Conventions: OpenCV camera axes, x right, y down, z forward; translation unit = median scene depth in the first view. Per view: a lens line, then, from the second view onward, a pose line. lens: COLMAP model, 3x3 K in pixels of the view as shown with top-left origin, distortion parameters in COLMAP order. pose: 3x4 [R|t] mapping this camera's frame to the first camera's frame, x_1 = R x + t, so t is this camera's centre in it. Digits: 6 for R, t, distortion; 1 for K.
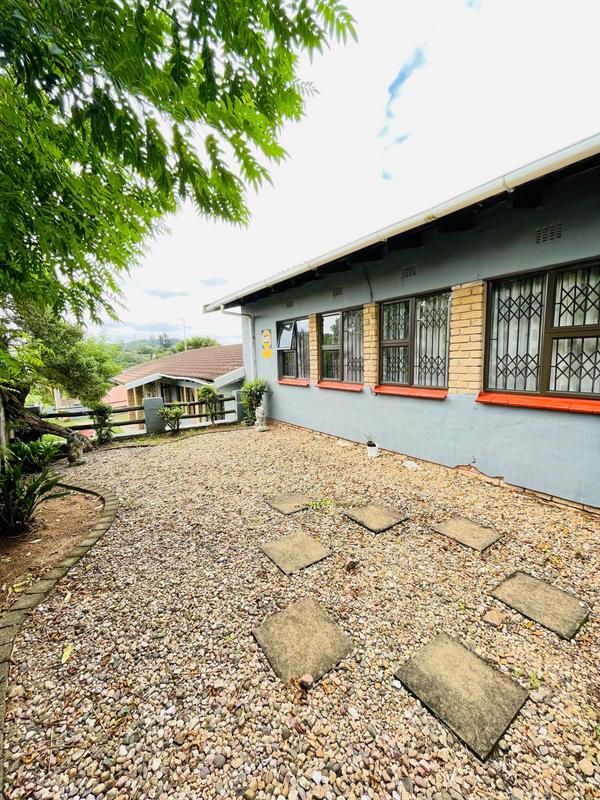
lens RADIAL K [[327.0, 0, 300.0], [0, 327.0, 400.0], [0, 0, 1]] dist [-0.001747, 0.000660]
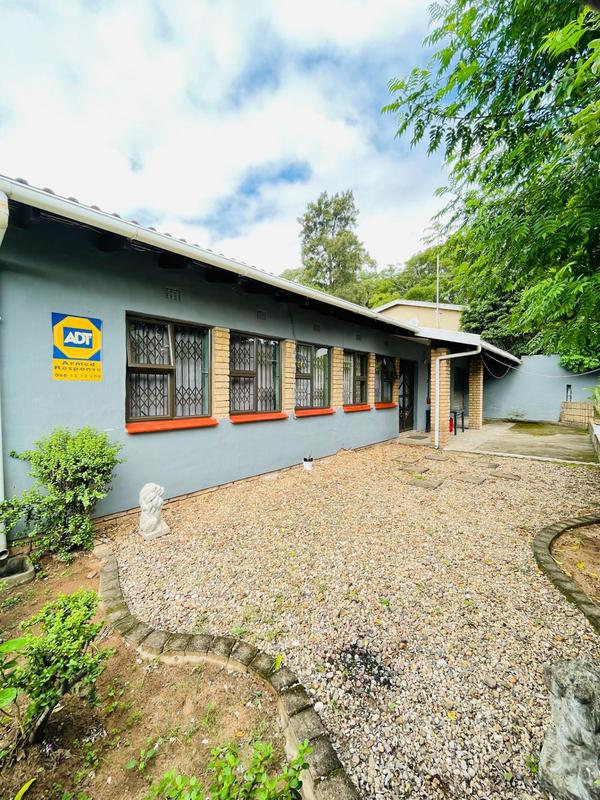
lens RADIAL K [[327.0, 0, 300.0], [0, 327.0, 400.0], [0, 0, 1]] dist [-0.001747, 0.000660]
pose [[-0.240776, -0.012036, 0.970506, -0.687514], [0.128439, 0.990734, 0.044151, -0.100932], [-0.962045, 0.135281, -0.236999, 0.963541]]
